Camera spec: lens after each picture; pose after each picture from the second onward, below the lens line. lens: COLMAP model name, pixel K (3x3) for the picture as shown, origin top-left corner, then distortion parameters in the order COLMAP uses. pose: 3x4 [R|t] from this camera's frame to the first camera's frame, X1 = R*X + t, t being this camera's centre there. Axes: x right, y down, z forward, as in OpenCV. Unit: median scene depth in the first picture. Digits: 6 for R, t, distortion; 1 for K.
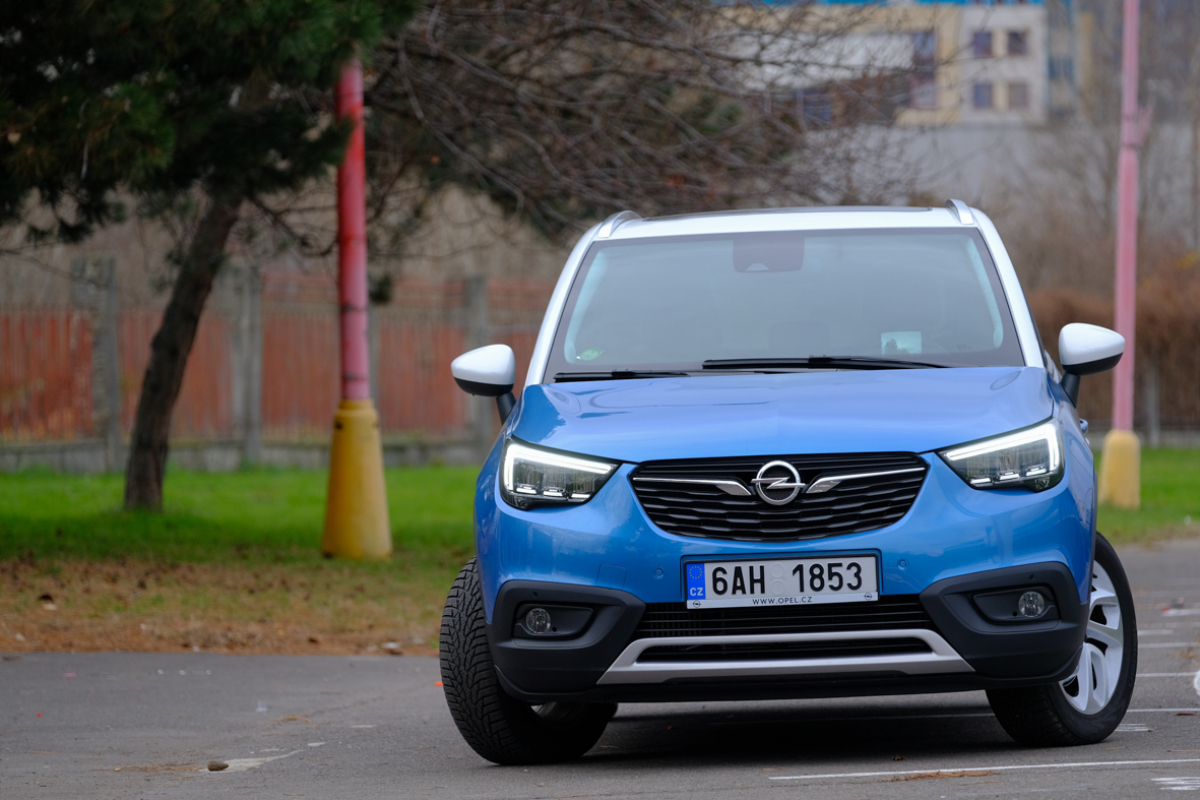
lens RADIAL K [[6325.1, 0, 599.4], [0, 6325.1, 400.5], [0, 0, 1]] dist [0.120638, 0.000000]
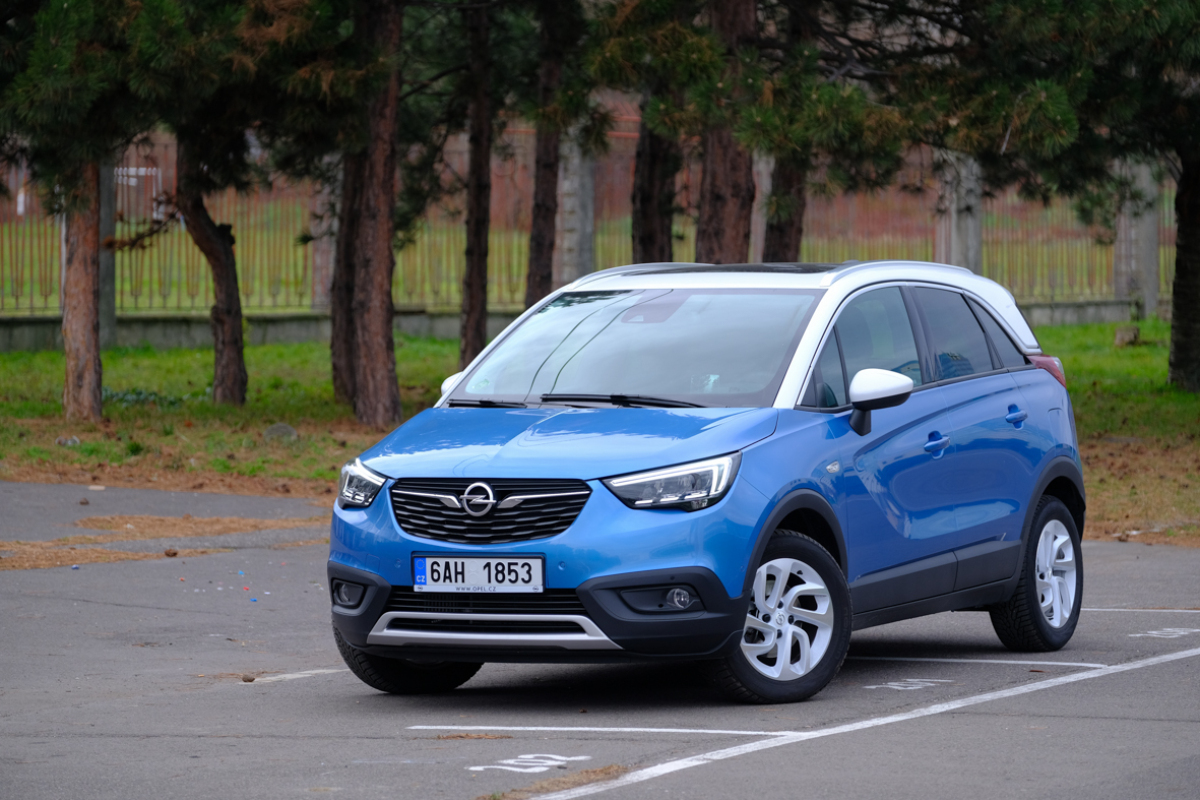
lens RADIAL K [[5008.3, 0, 588.4], [0, 5008.3, 384.0], [0, 0, 1]] dist [0.141474, 0.000000]
pose [[0.915757, 0.030765, -0.400552, 0.466190], [-0.015354, 0.999015, 0.041627, -0.054749], [0.401438, -0.031970, 0.915328, 0.054478]]
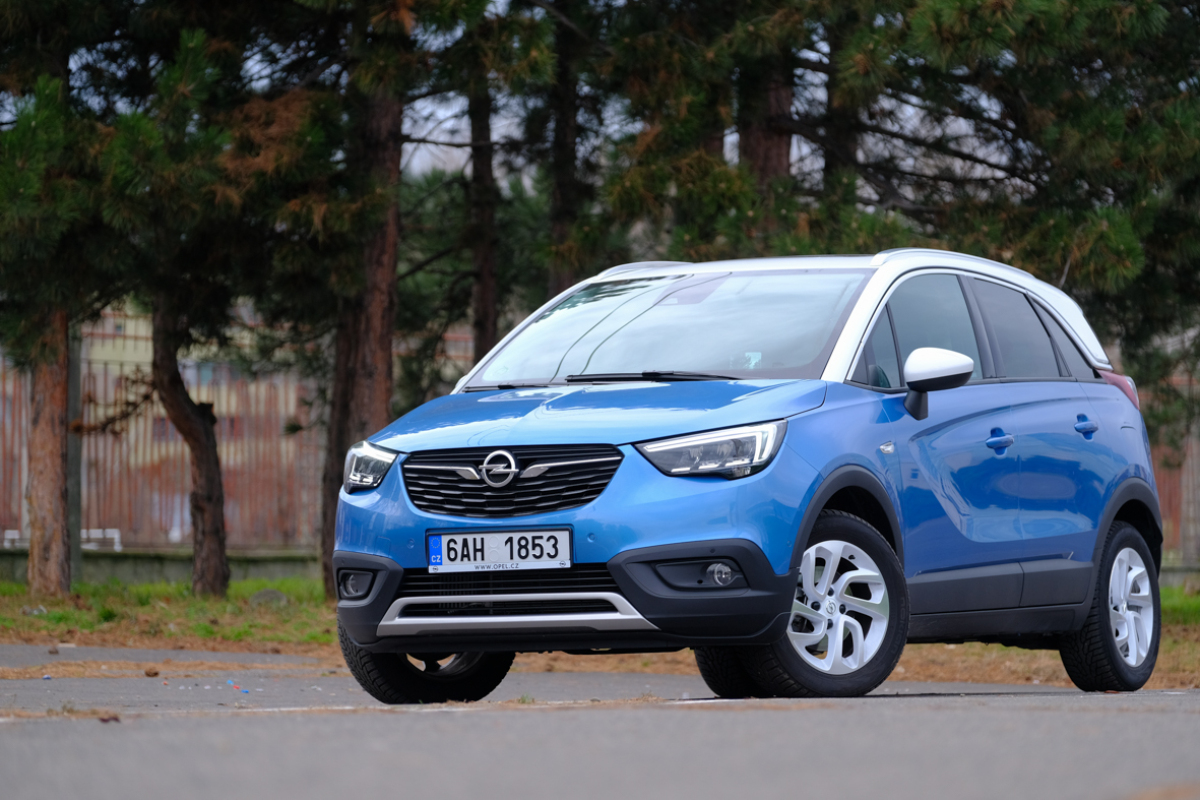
lens RADIAL K [[5544.9, 0, 626.1], [0, 5544.9, 403.3], [0, 0, 1]] dist [0.193347, 0.000000]
pose [[0.918167, -0.002012, -0.396189, 0.467323], [-0.010097, 0.999544, -0.028474, 0.030258], [0.396066, 0.030144, 0.917727, 0.042435]]
